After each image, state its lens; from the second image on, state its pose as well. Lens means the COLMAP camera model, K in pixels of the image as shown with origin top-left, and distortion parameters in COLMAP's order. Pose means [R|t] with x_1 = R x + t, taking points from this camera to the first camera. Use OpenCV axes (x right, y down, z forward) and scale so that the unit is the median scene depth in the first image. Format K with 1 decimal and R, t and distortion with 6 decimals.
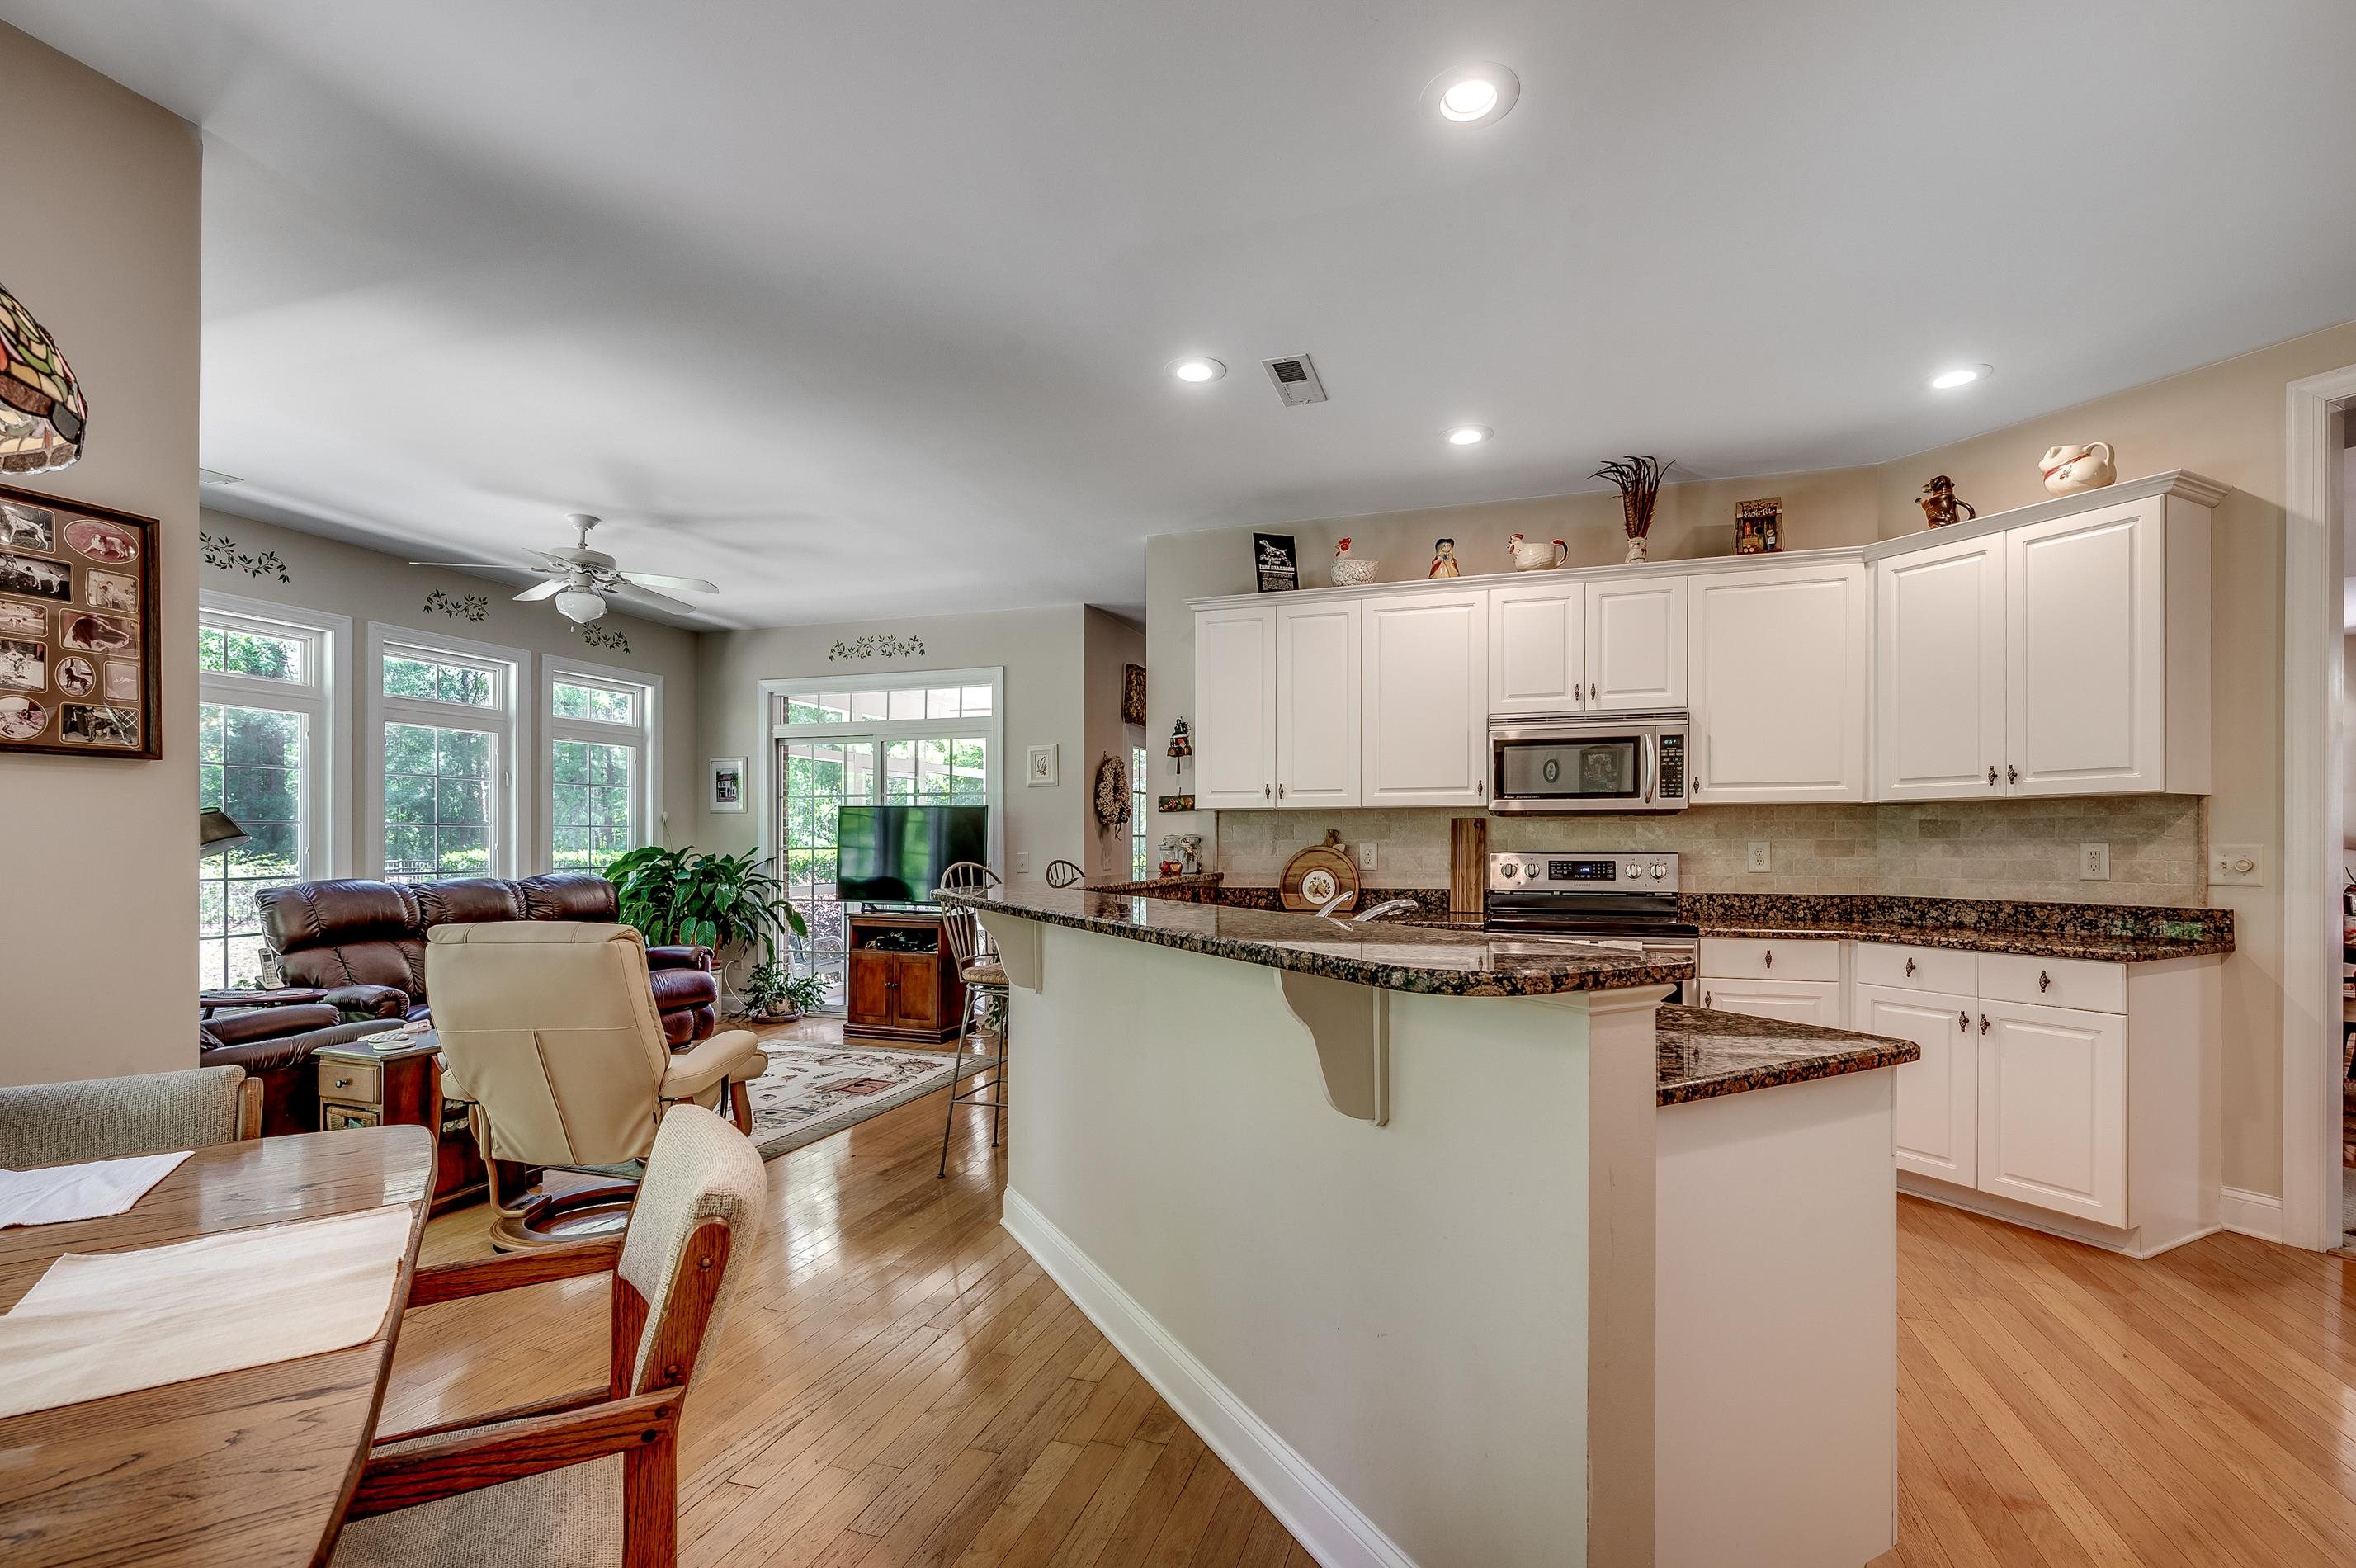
lens RADIAL K [[1030.6, 0, 1180.0], [0, 1030.6, 839.8], [0, 0, 1]] dist [0.000862, -0.000021]
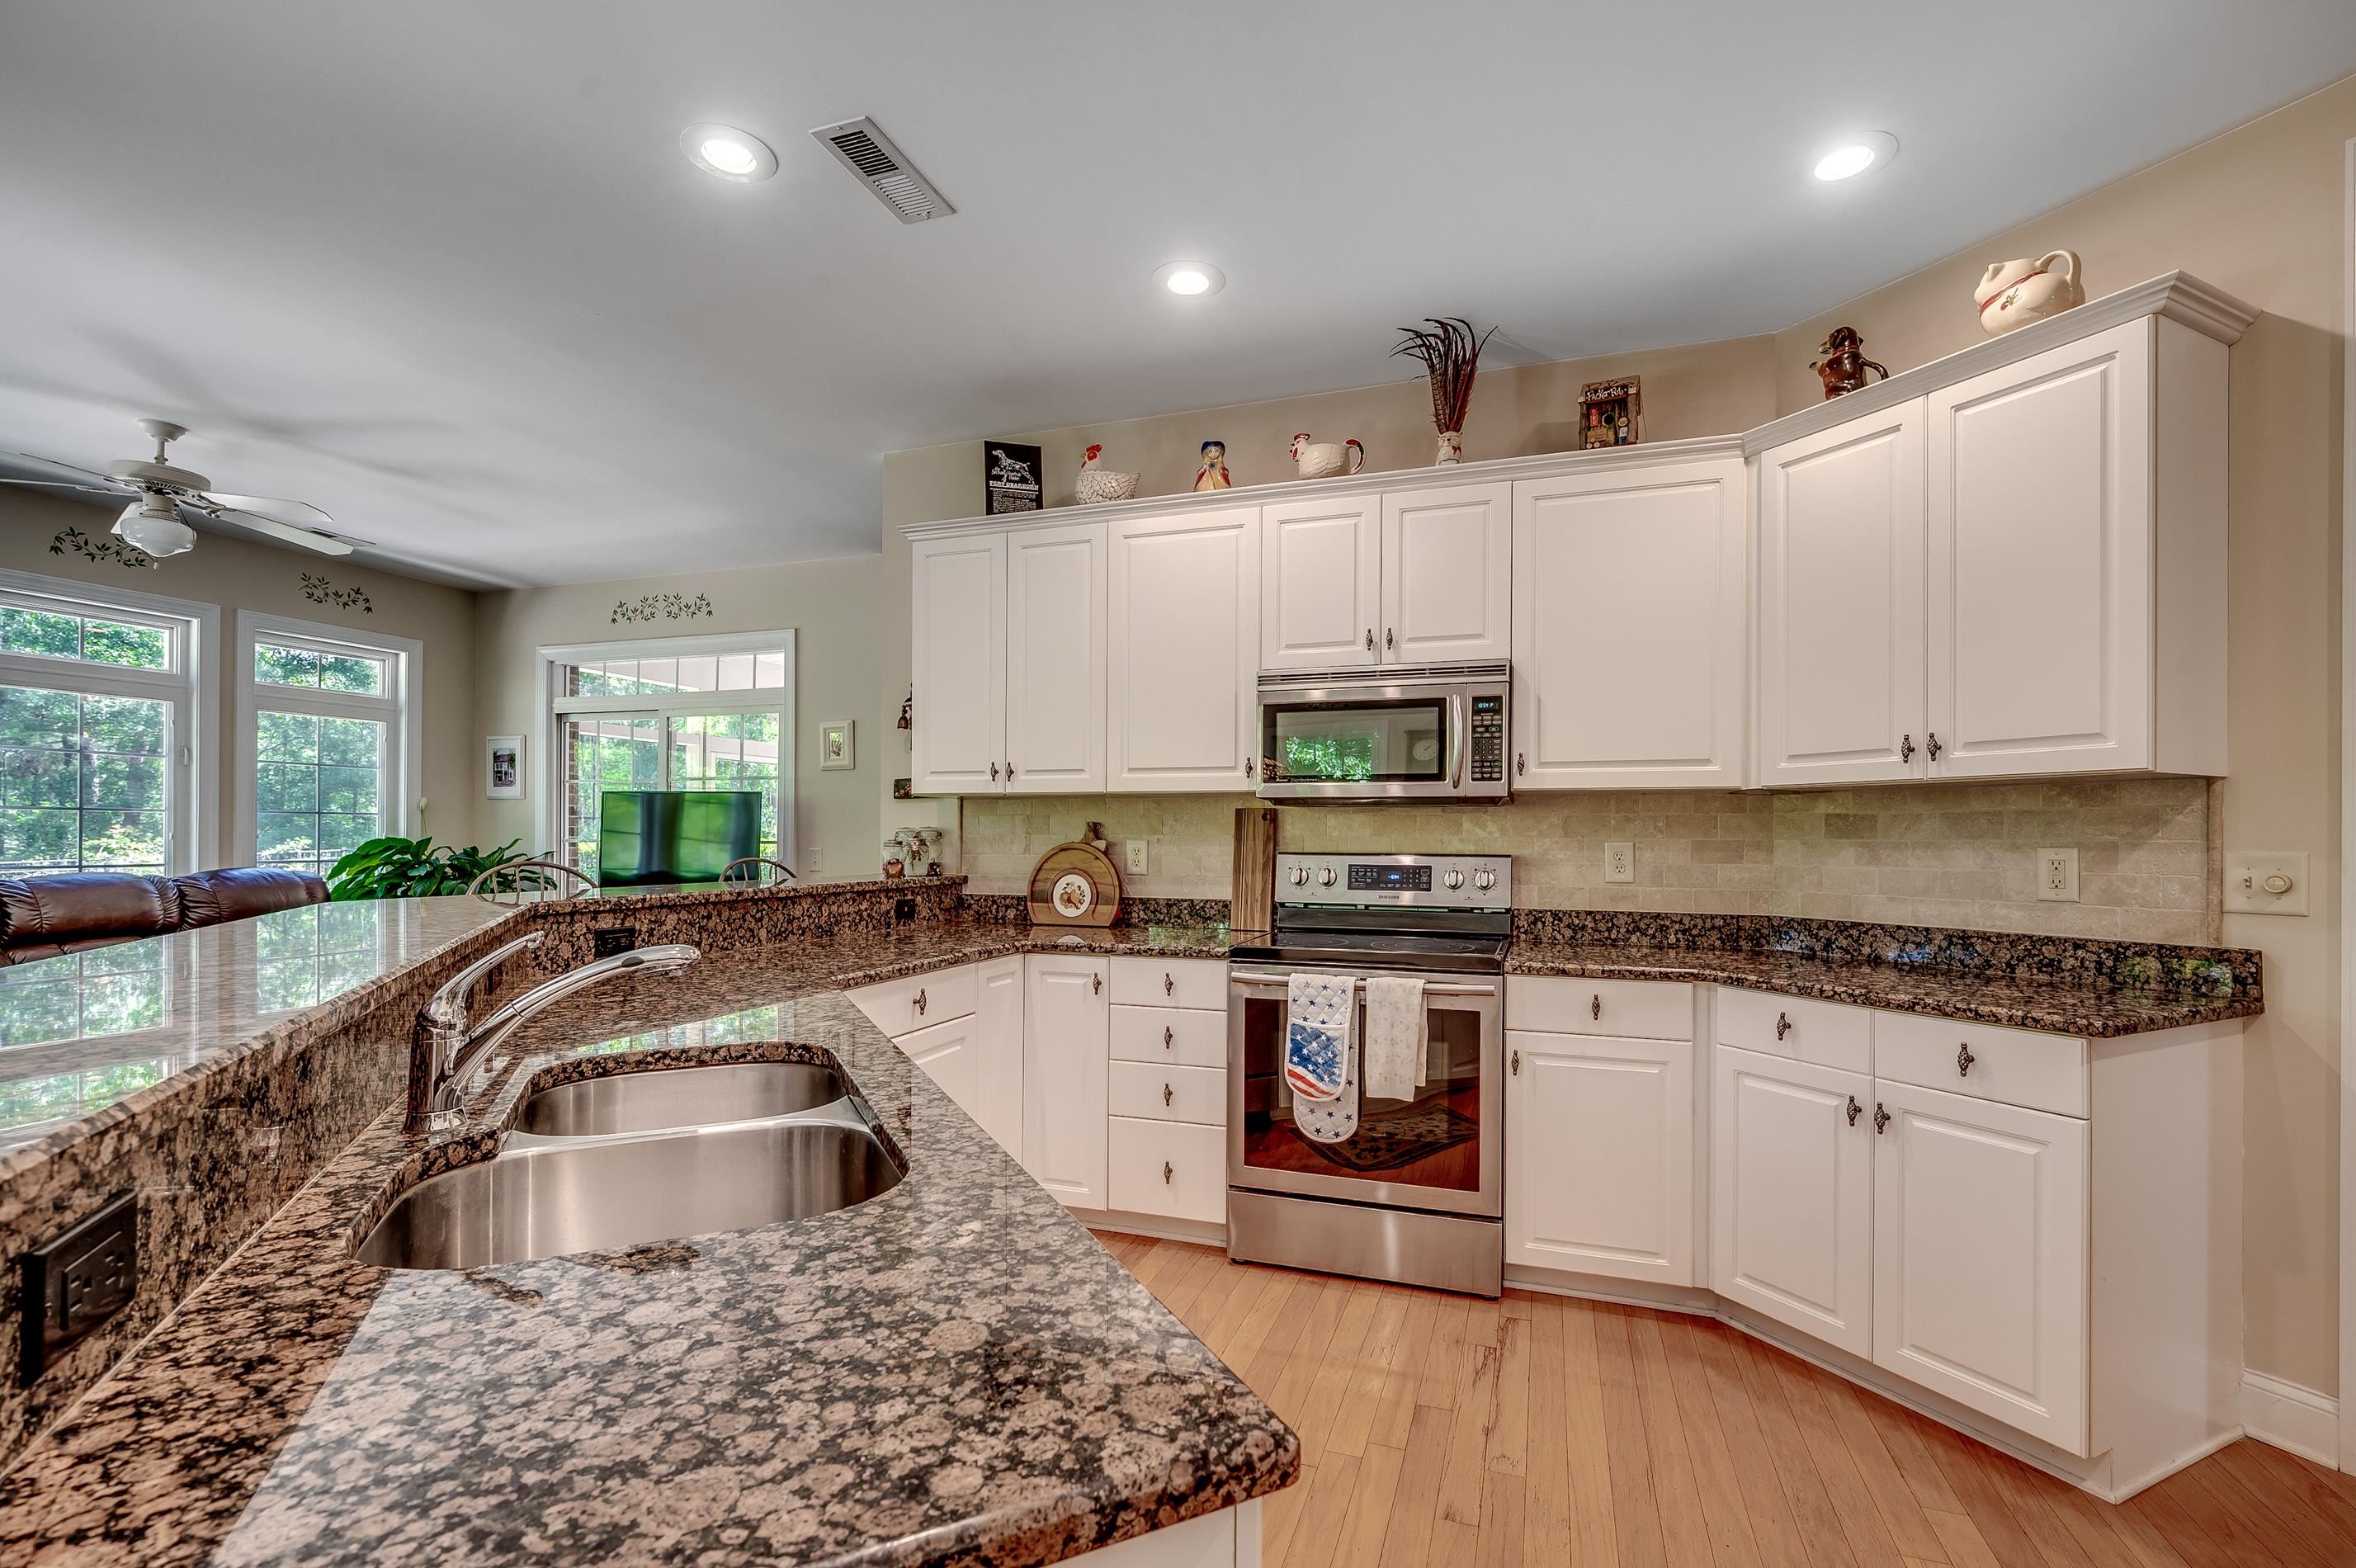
lens RADIAL K [[1032.2, 0, 1176.9], [0, 1032.2, 828.8], [0, 0, 1]] dist [0.000307, 0.000402]
pose [[0.999781, 0.007471, -0.019535, 0.233460], [-0.007584, 0.999955, -0.005738, -0.000733], [0.019491, 0.005885, 0.999793, 0.223401]]
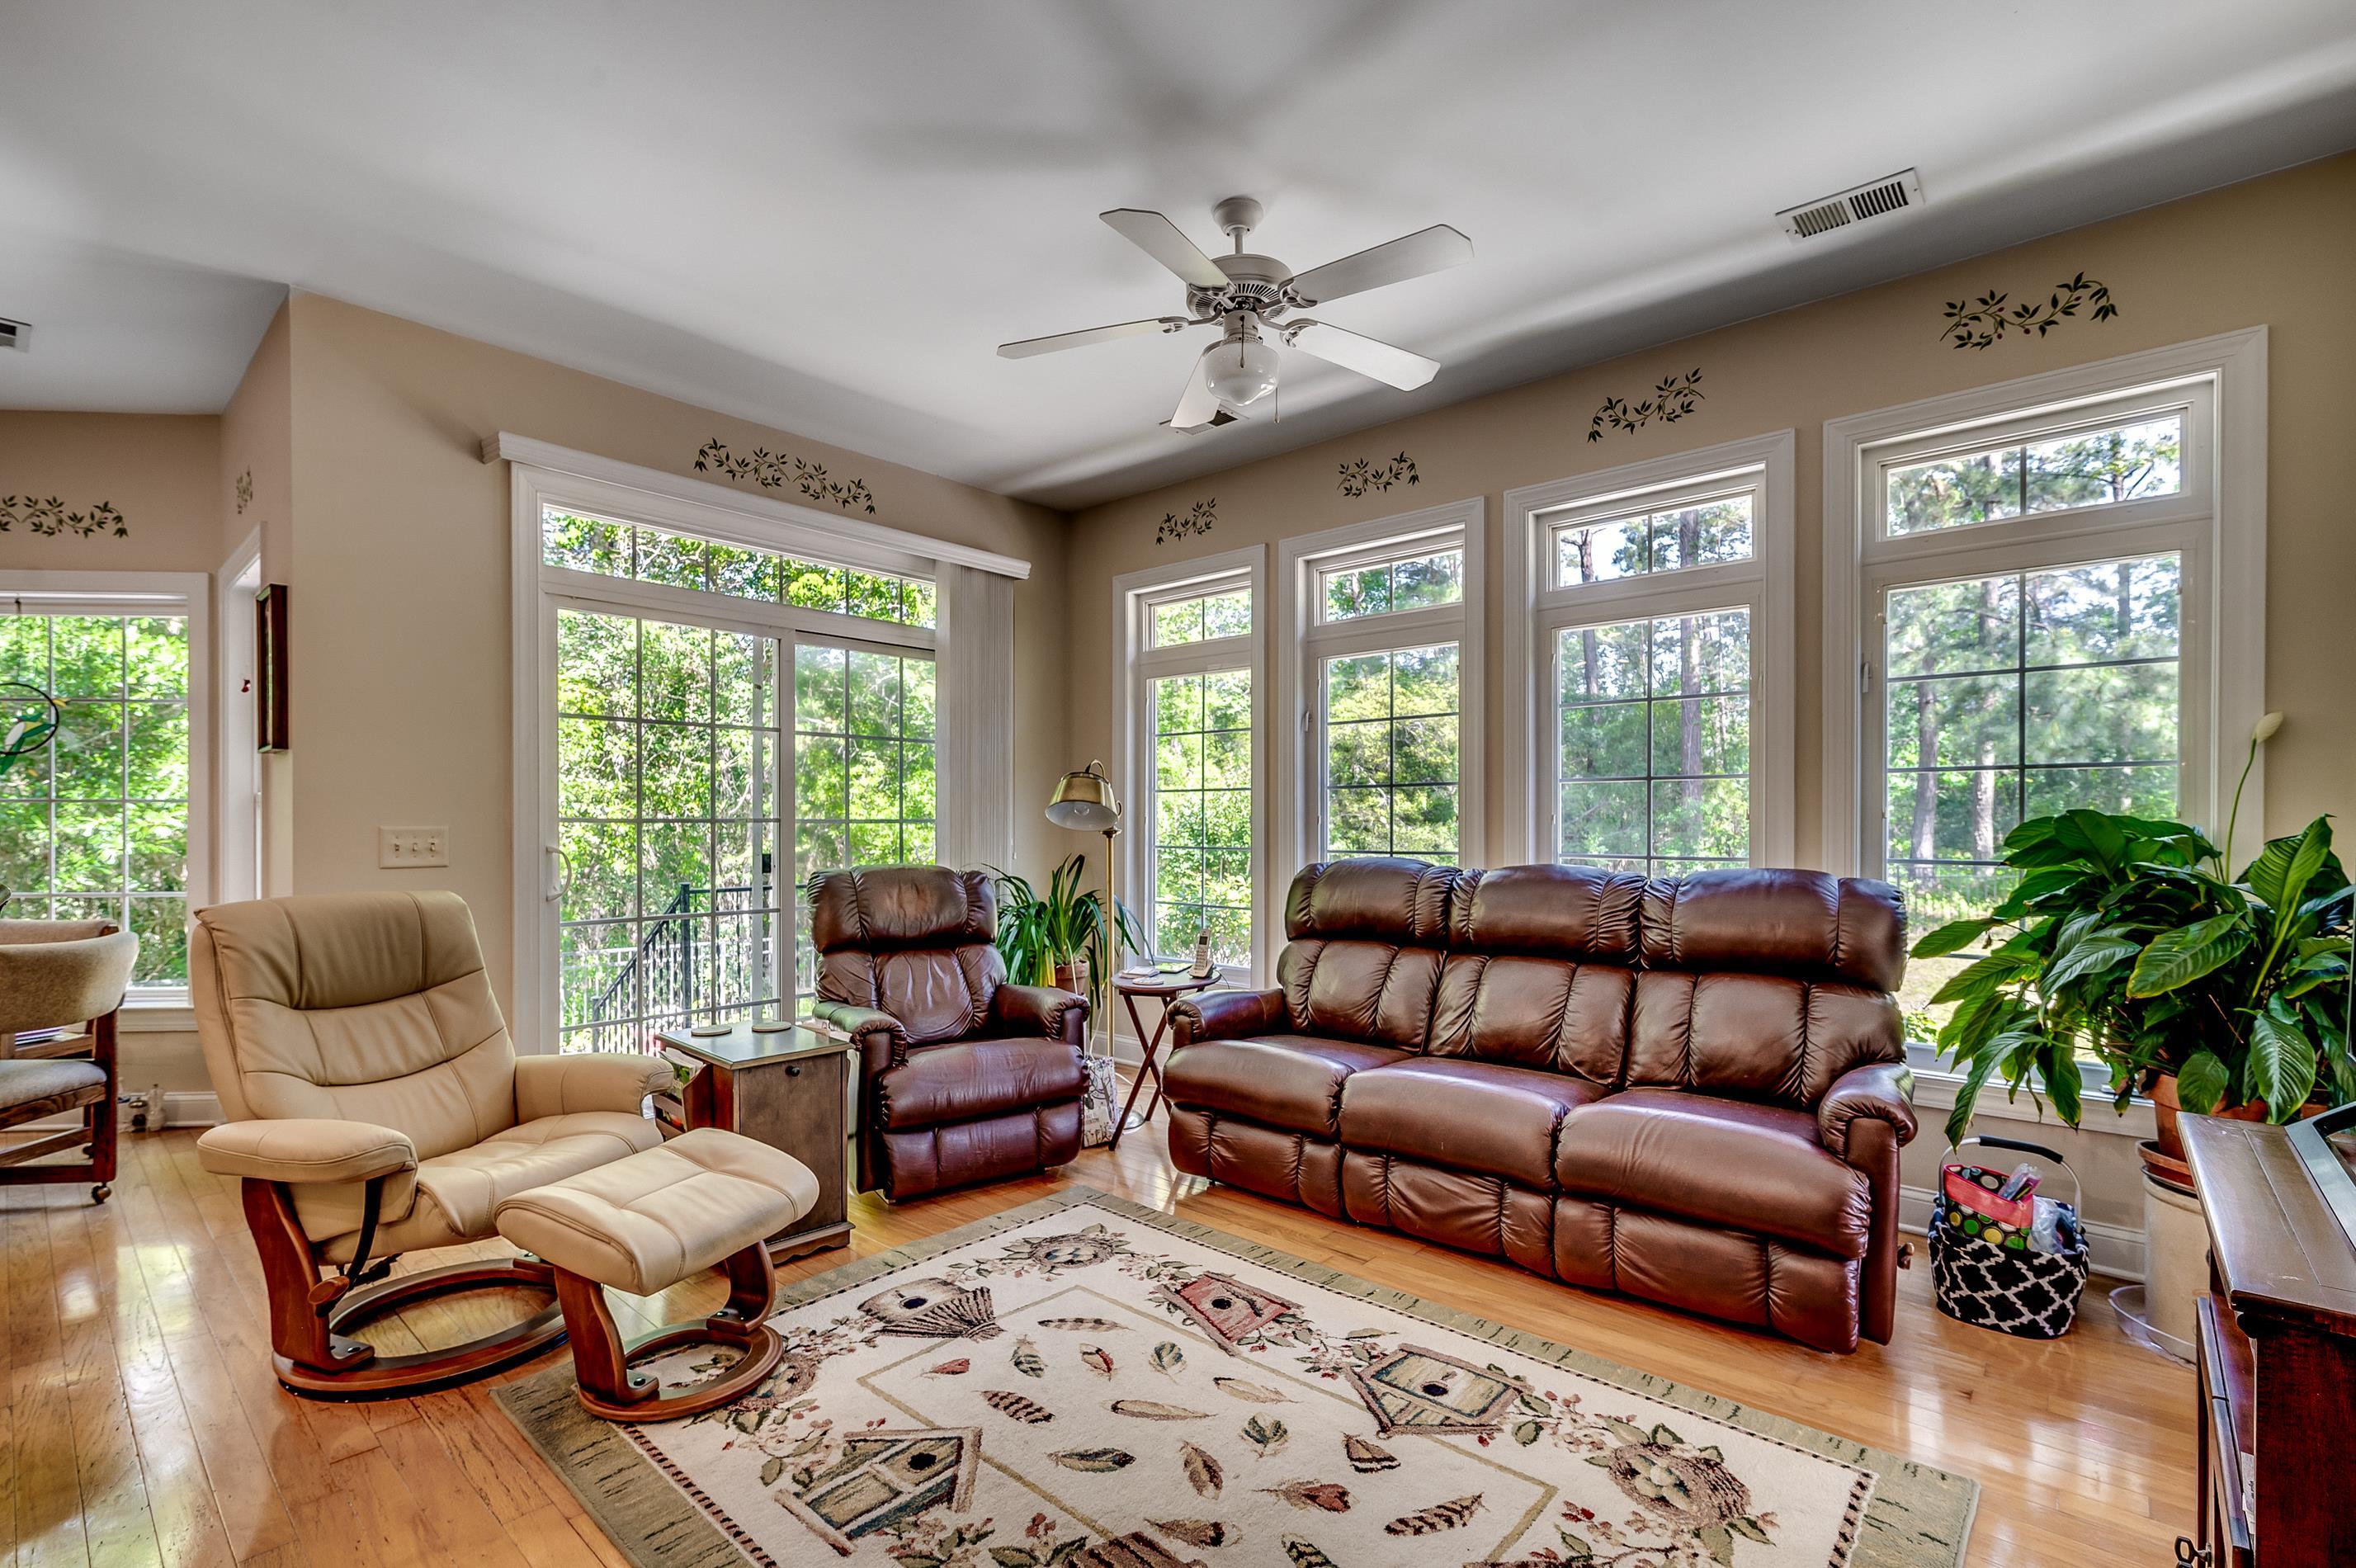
lens RADIAL K [[1041.1, 0, 1178.3], [0, 1041.1, 820.6], [0, 0, 1]] dist [0.011446, -0.000010]
pose [[-0.387180, 0.001702, -0.922002, -0.053286], [0.006067, 0.999981, -0.000701, 0.011426], [0.921984, -0.005865, -0.387183, 1.237772]]
